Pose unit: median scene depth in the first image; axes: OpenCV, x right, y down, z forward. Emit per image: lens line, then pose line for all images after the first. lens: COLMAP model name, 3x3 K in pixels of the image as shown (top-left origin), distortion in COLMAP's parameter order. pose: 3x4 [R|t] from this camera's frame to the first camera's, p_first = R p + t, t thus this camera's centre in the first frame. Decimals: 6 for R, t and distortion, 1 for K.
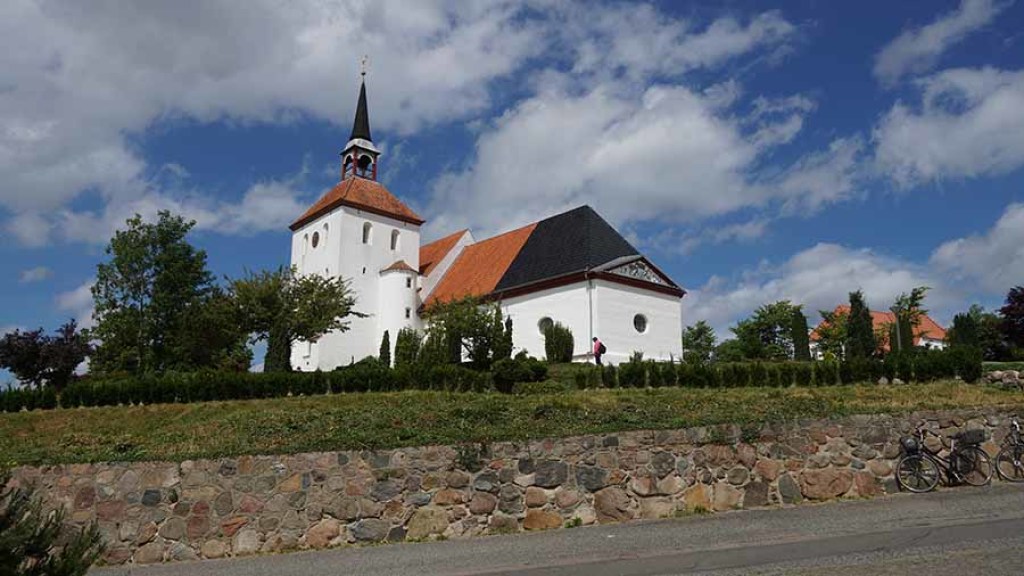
lens RADIAL K [[690.9, 0, 512.8], [0, 690.9, 287.3], [0, 0, 1]] dist [-0.006272, -0.001549]
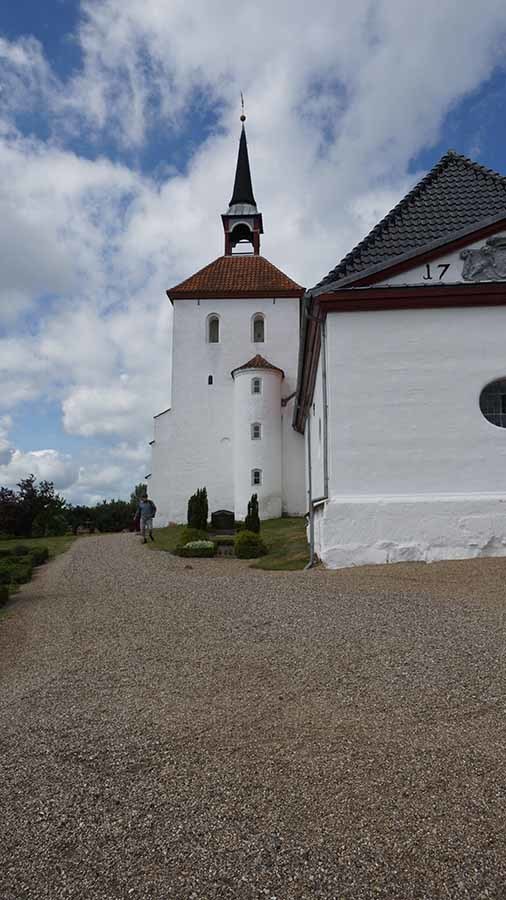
lens RADIAL K [[607.2, 0, 254.3], [0, 607.2, 447.8], [0, 0, 1]] dist [-0.006272, -0.001549]
pose [[0.704605, -0.101074, -0.702365, 0.294053], [0.165518, 0.985911, 0.024169, 0.043148], [0.690026, -0.133283, 0.711407, 0.646404]]
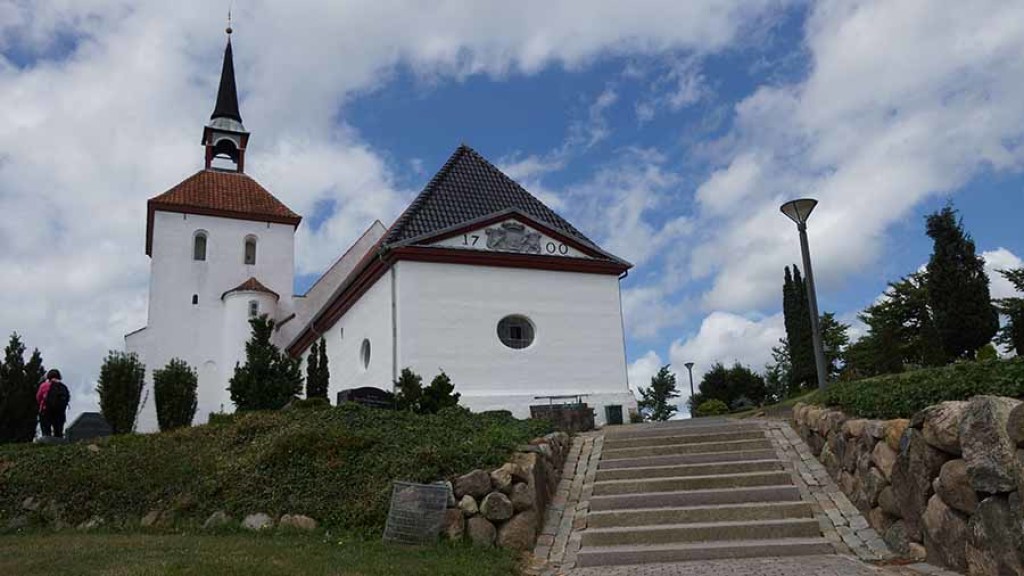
lens RADIAL K [[772.3, 0, 513.5], [0, 772.3, 290.7], [0, 0, 1]] dist [0.011649, 0.004061]
pose [[0.955810, -0.129185, -0.264080, 0.330210], [0.122151, 0.991581, -0.042956, 0.043693], [0.267406, 0.008800, 0.963544, 0.392044]]
